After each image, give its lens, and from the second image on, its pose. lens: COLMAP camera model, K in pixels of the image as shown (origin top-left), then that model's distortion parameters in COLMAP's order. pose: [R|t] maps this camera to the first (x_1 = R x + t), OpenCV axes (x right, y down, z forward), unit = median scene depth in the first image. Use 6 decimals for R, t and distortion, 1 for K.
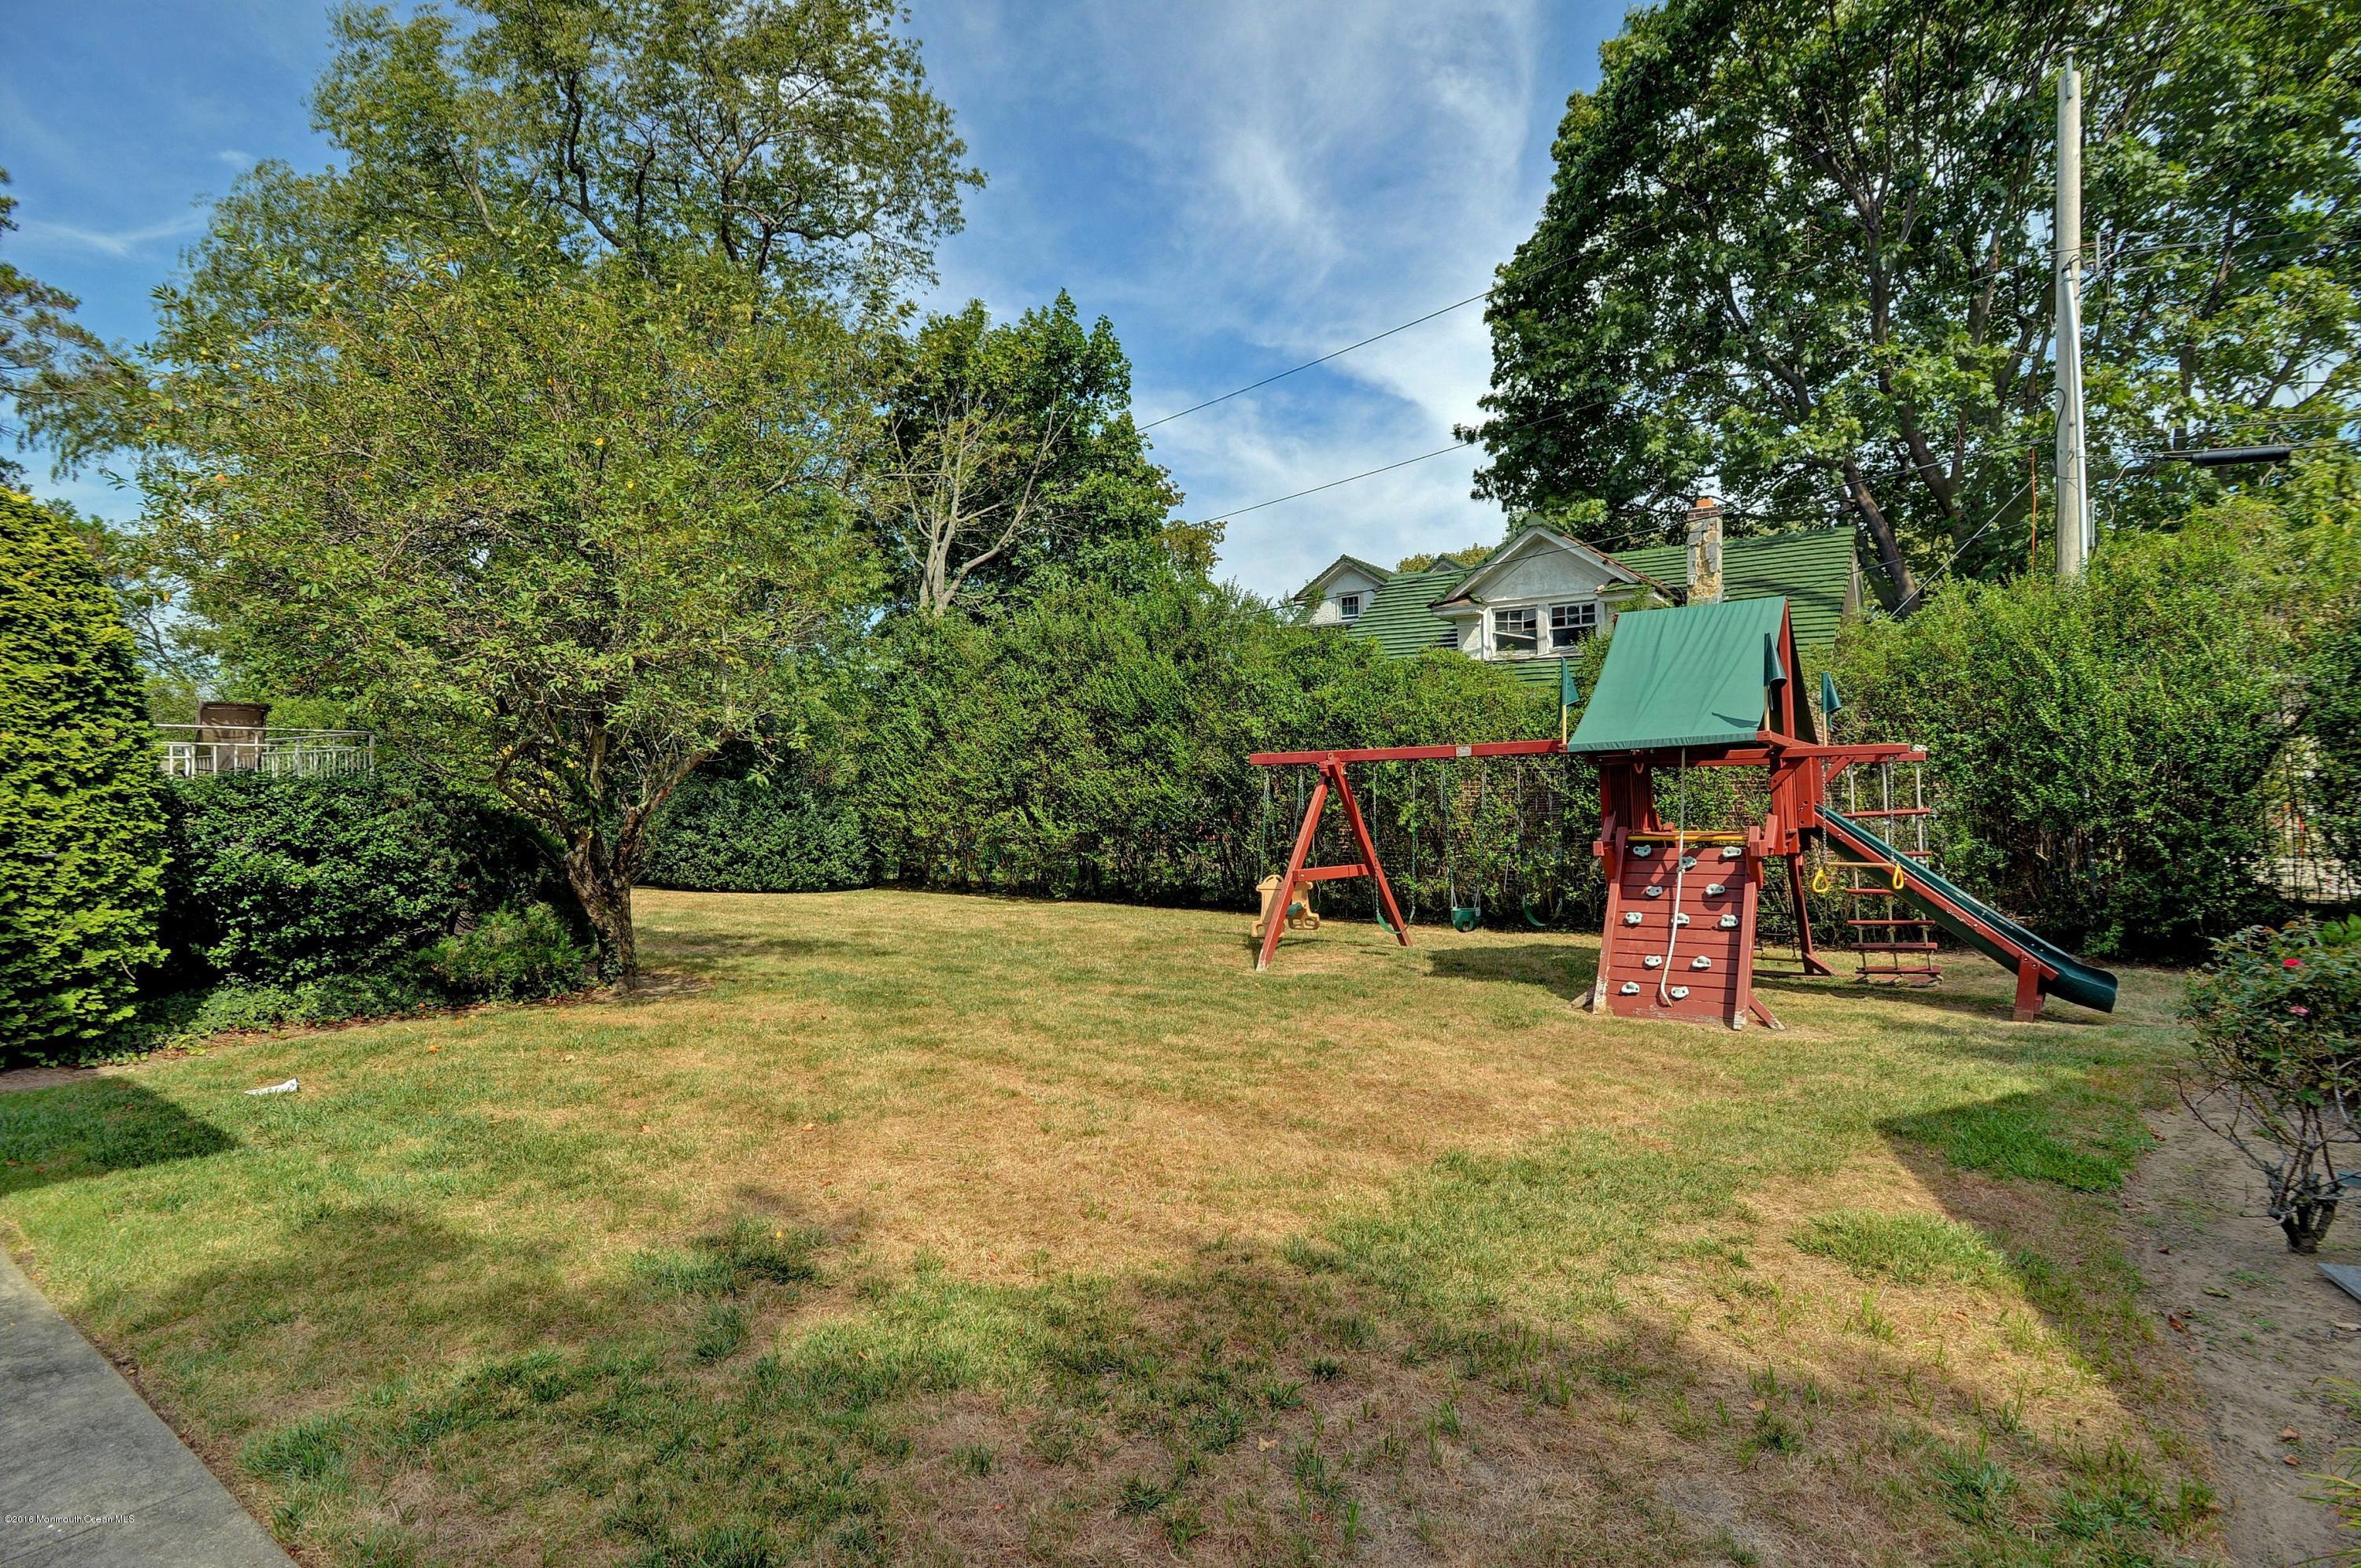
lens RADIAL K [[1141.0, 0, 1189.2], [0, 1141.0, 794.6], [0, 0, 1]] dist [0.001914, 0.000650]
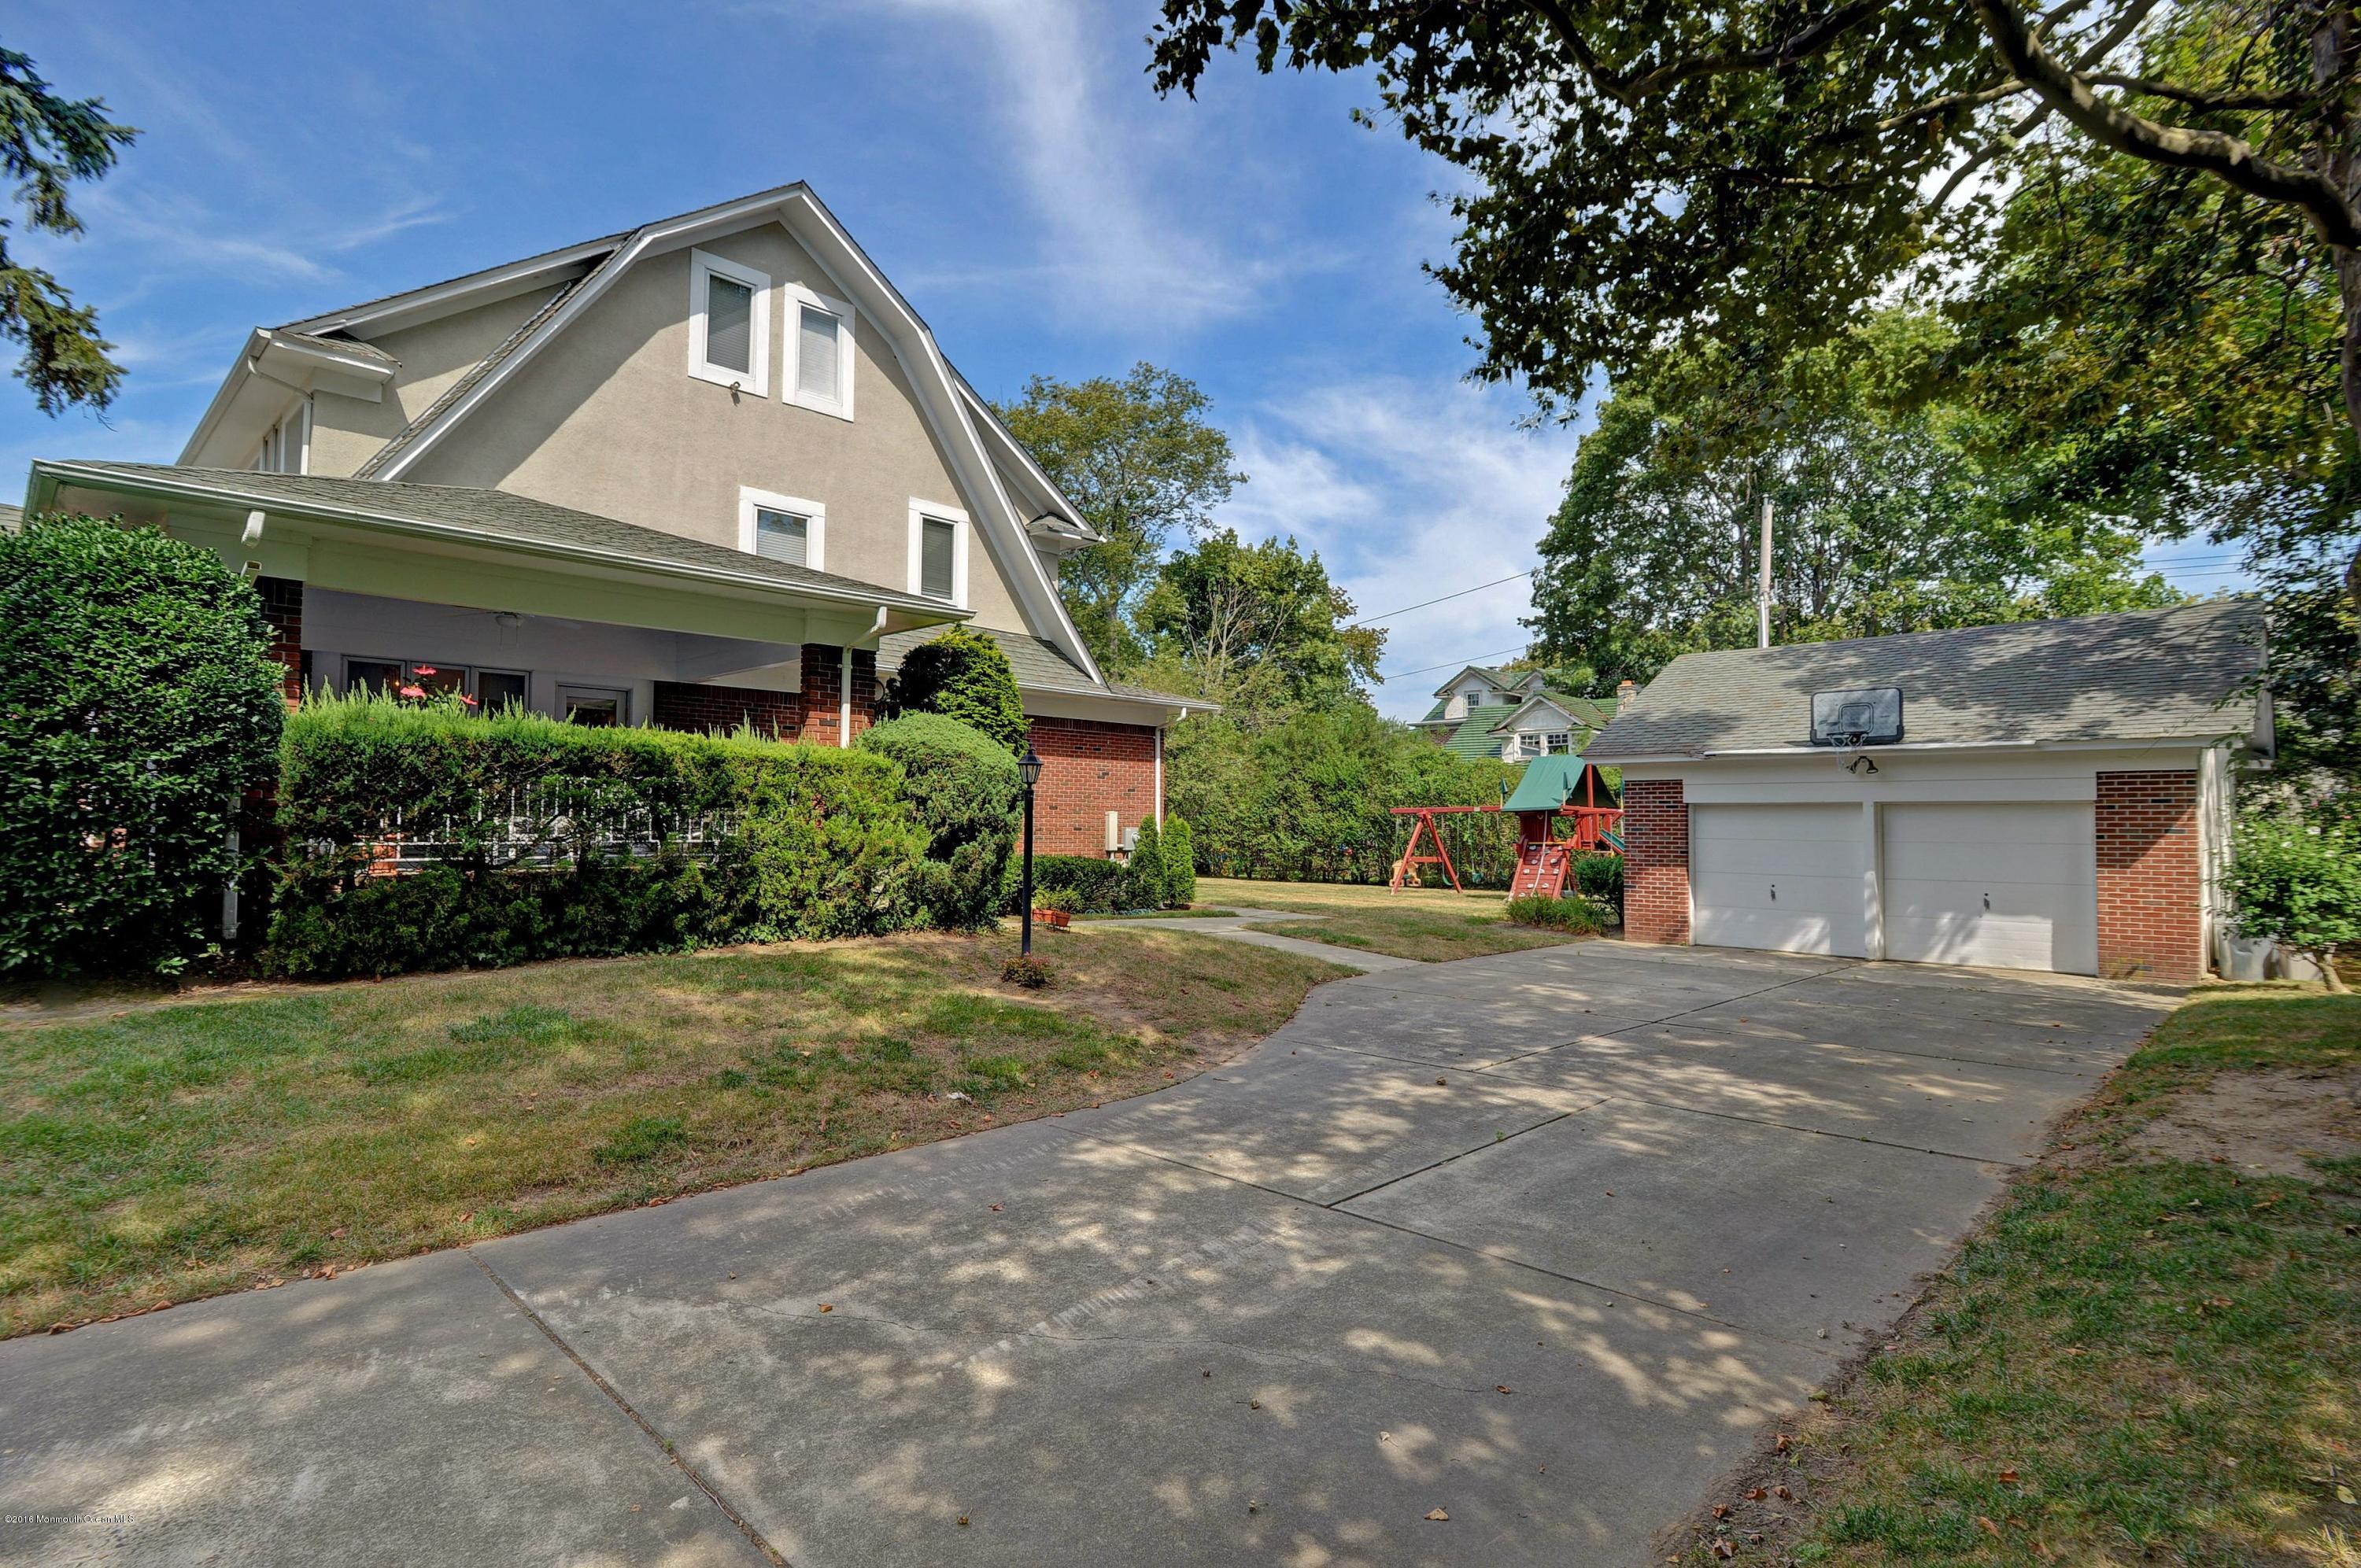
lens RADIAL K [[1141.0, 0, 1189.2], [0, 1141.0, 794.6], [0, 0, 1]] dist [0.001914, 0.000650]
pose [[0.989318, 0.007241, -0.145594, -0.009970], [-0.011561, 0.999517, -0.028844, 0.004672], [0.145314, 0.030219, 0.988924, -0.925701]]
